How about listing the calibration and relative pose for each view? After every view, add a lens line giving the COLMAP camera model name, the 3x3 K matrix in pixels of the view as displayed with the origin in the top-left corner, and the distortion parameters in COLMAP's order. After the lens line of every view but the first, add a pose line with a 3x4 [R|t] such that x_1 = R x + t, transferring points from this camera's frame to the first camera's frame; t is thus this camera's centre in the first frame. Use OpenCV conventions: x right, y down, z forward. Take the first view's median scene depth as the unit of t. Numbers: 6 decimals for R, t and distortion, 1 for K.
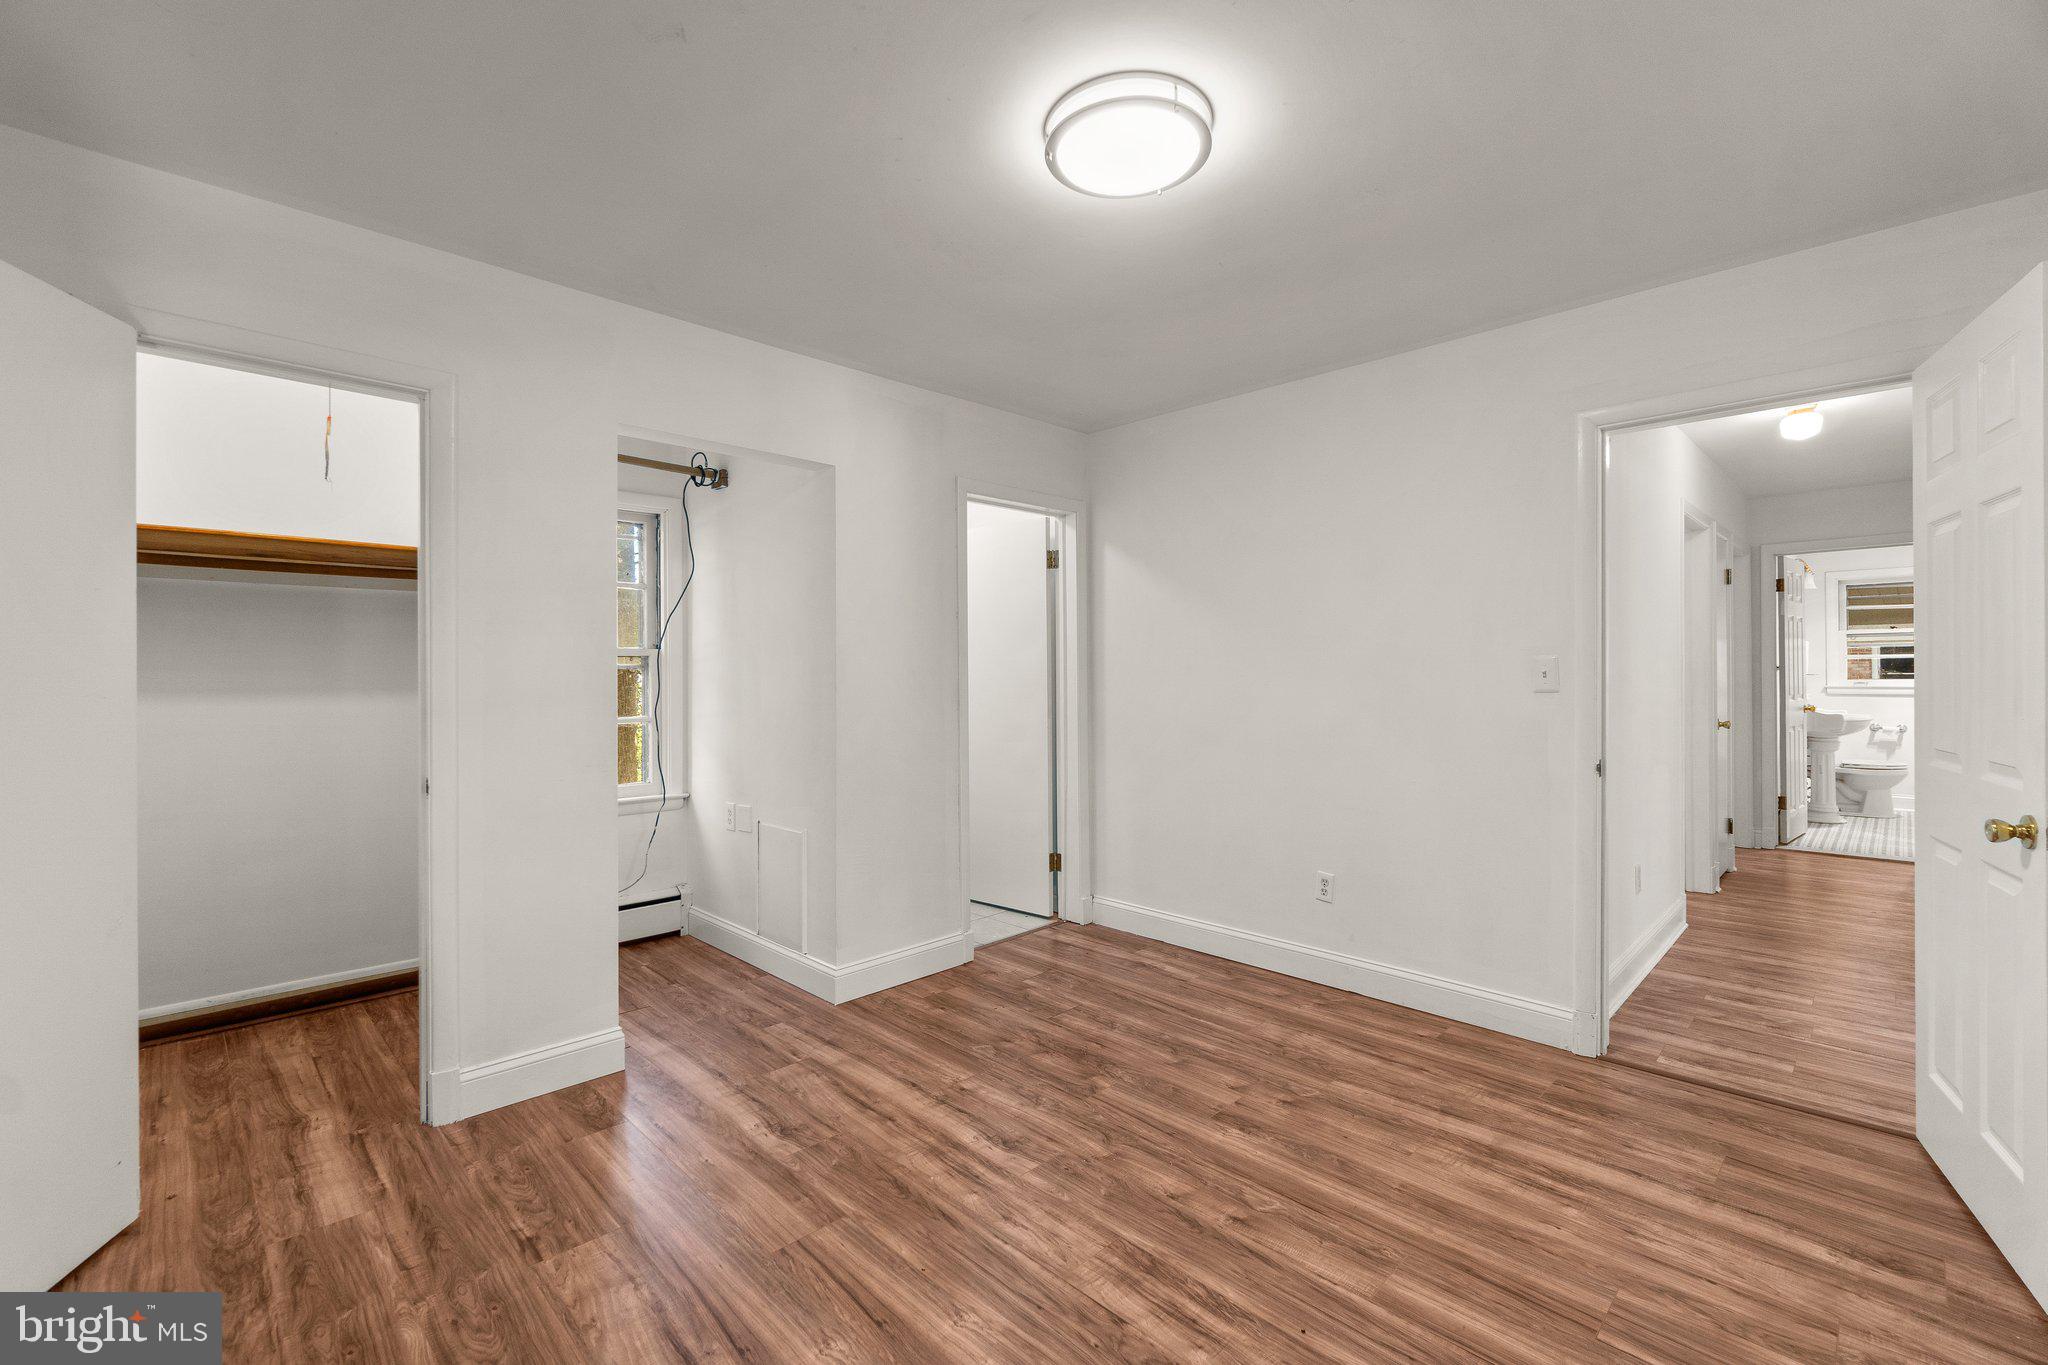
lens RADIAL K [[885.9, 0, 1016.7], [0, 885.9, 674.1], [0, 0, 1]] dist [-0.004581, 0.001955]
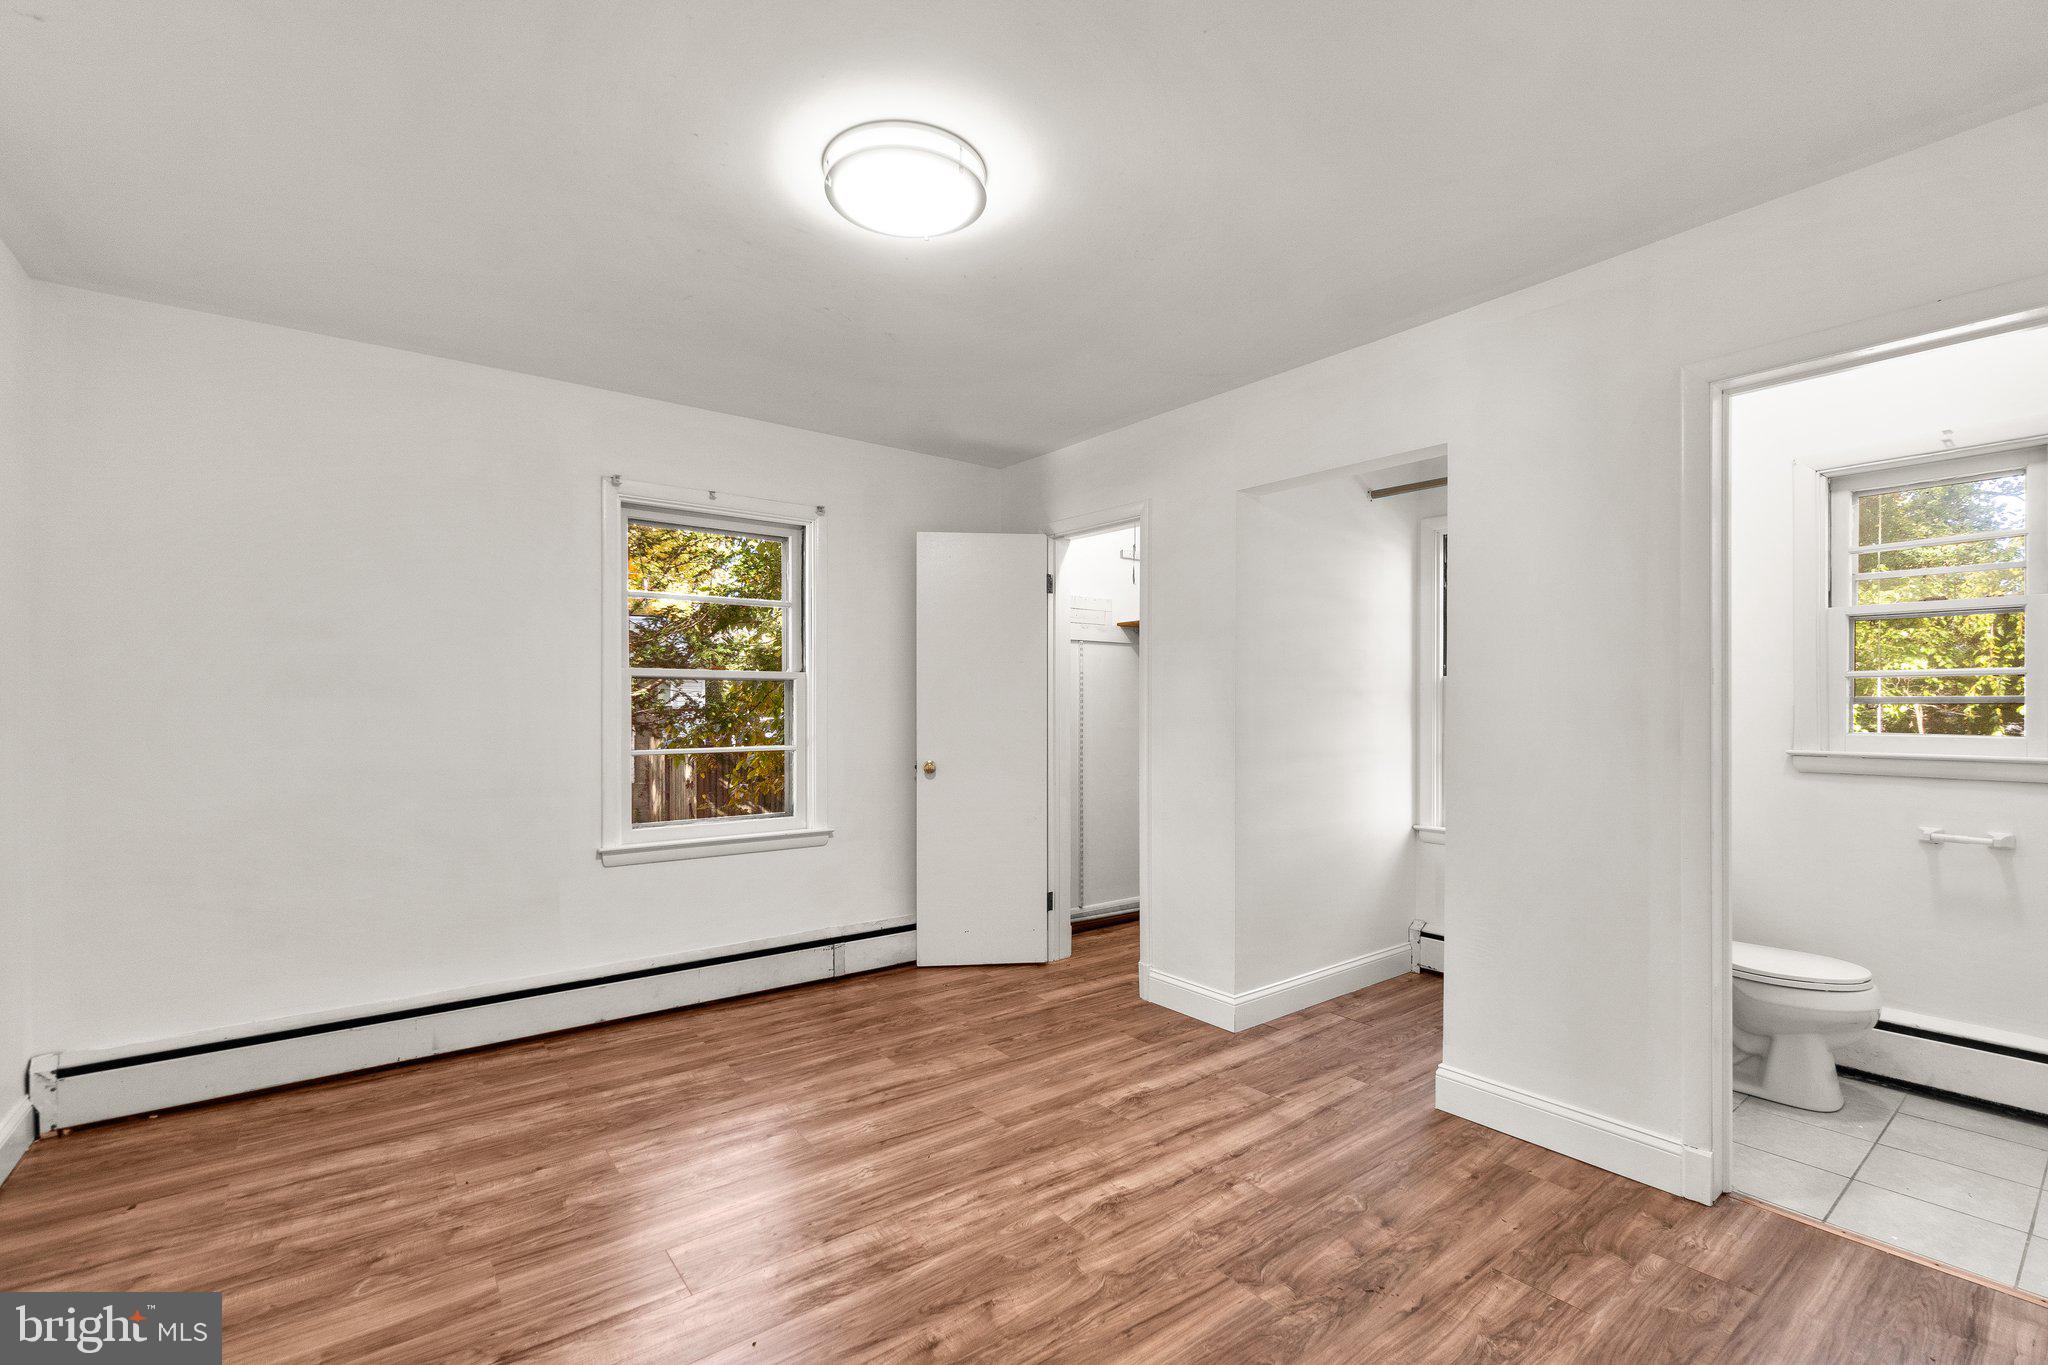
lens RADIAL K [[885.9, 0, 1009.0], [0, 885.9, 697.7], [0, 0, 1]] dist [-0.004581, 0.001955]
pose [[-0.130516, -0.001846, -0.991444, 0.878688], [-0.002286, 0.999996, -0.001561, -0.002034], [0.991444, 0.002063, -0.130520, 0.961780]]
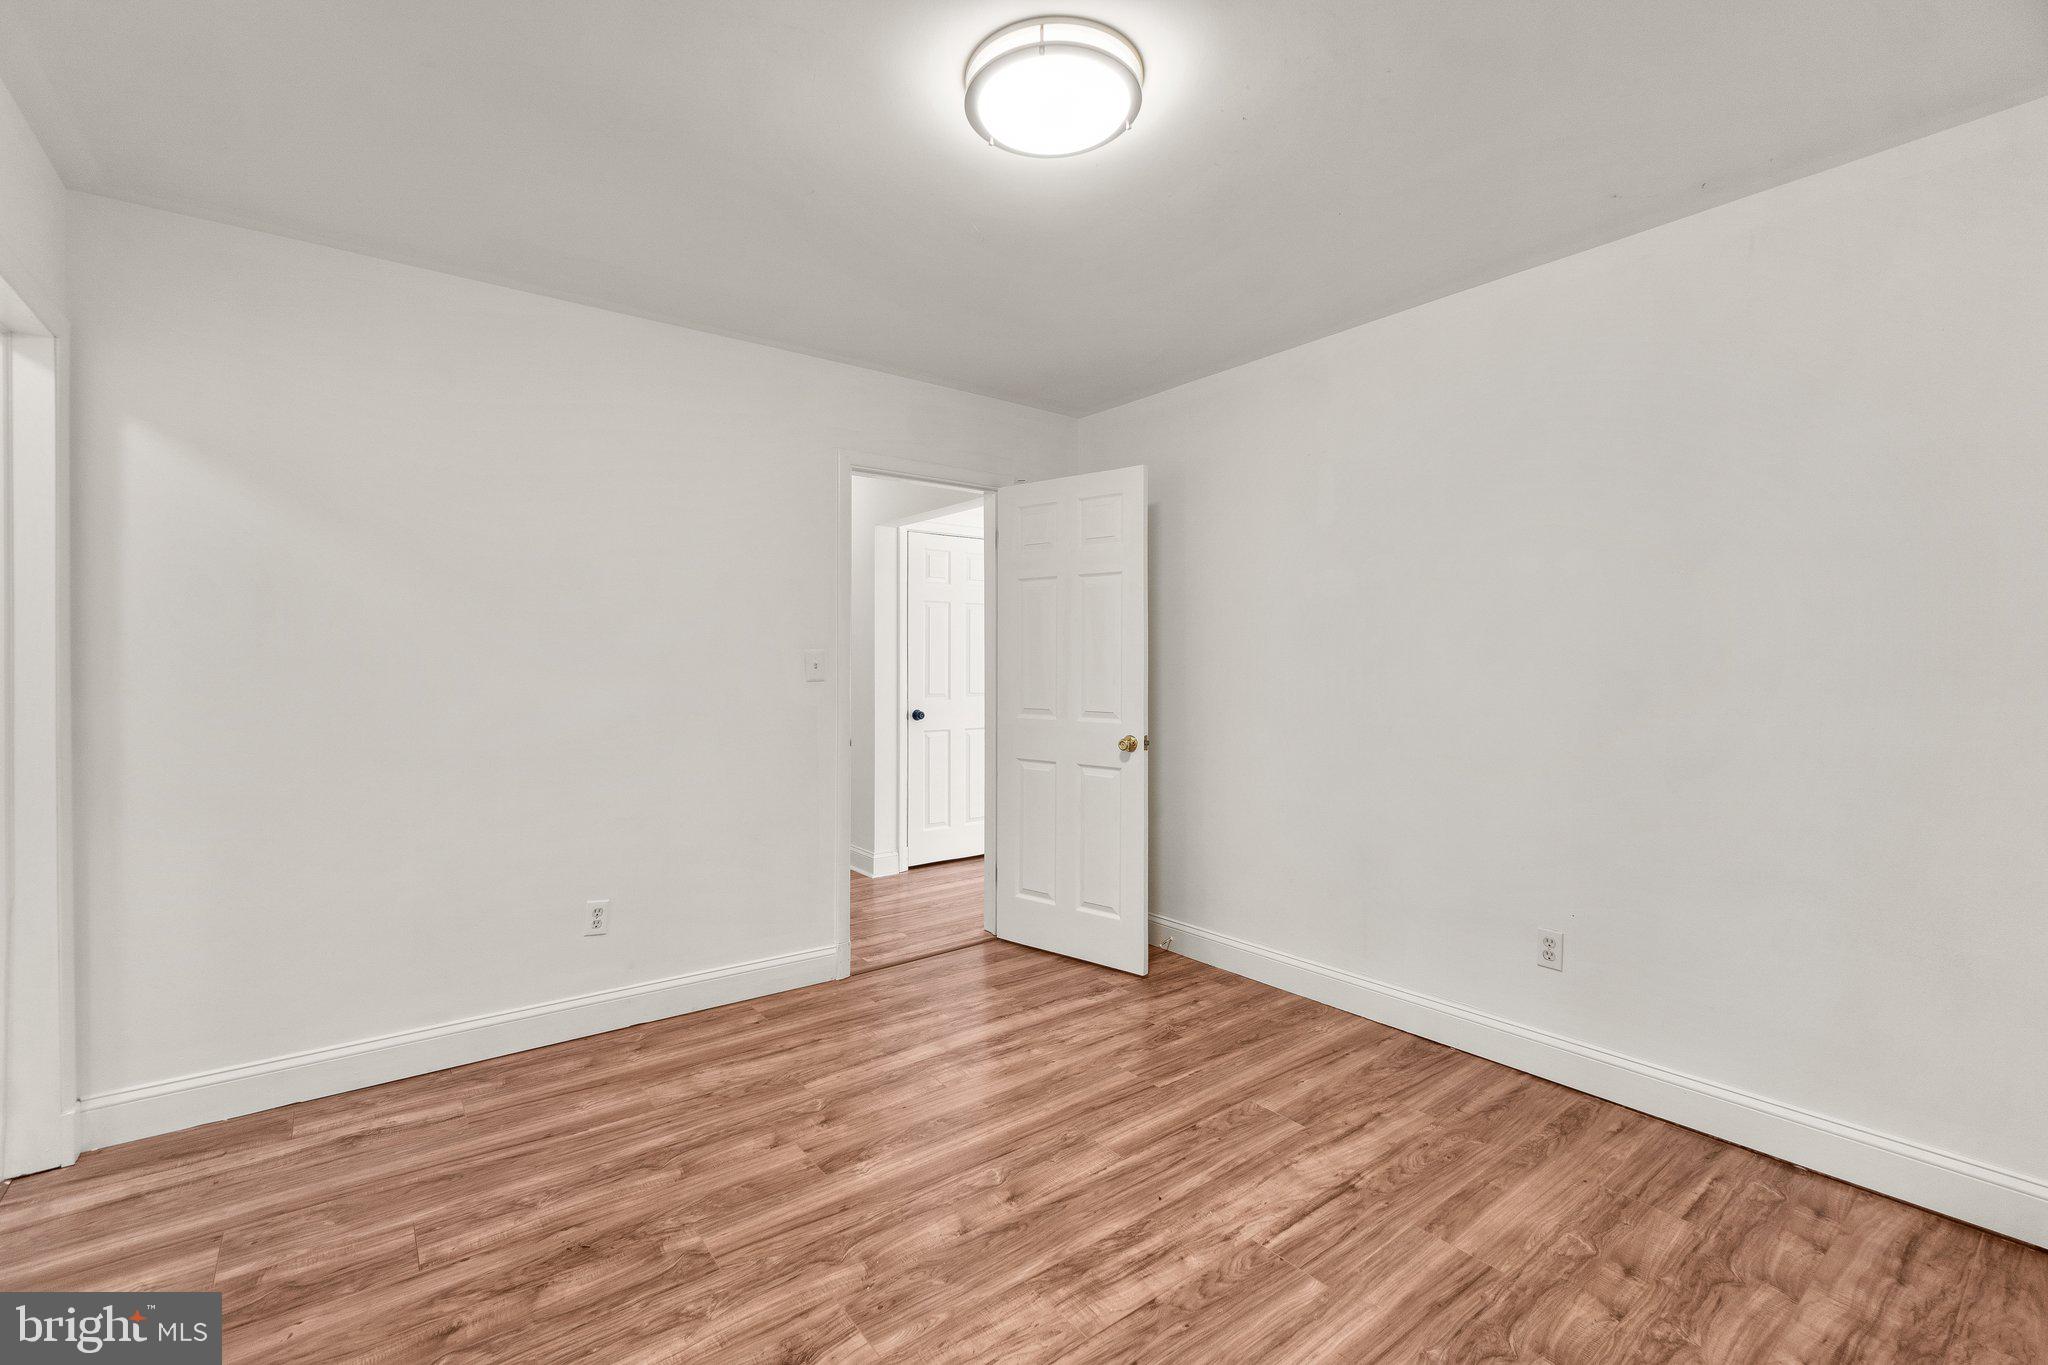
lens RADIAL K [[885.9, 0, 1014.7], [0, 885.9, 669.8], [0, 0, 1]] dist [-0.004581, 0.001955]
pose [[0.115355, -0.001732, 0.993323, -0.620684], [-0.000388, 0.999998, 0.001789, 0.004530], [-0.993324, -0.000592, 0.115354, 0.715055]]
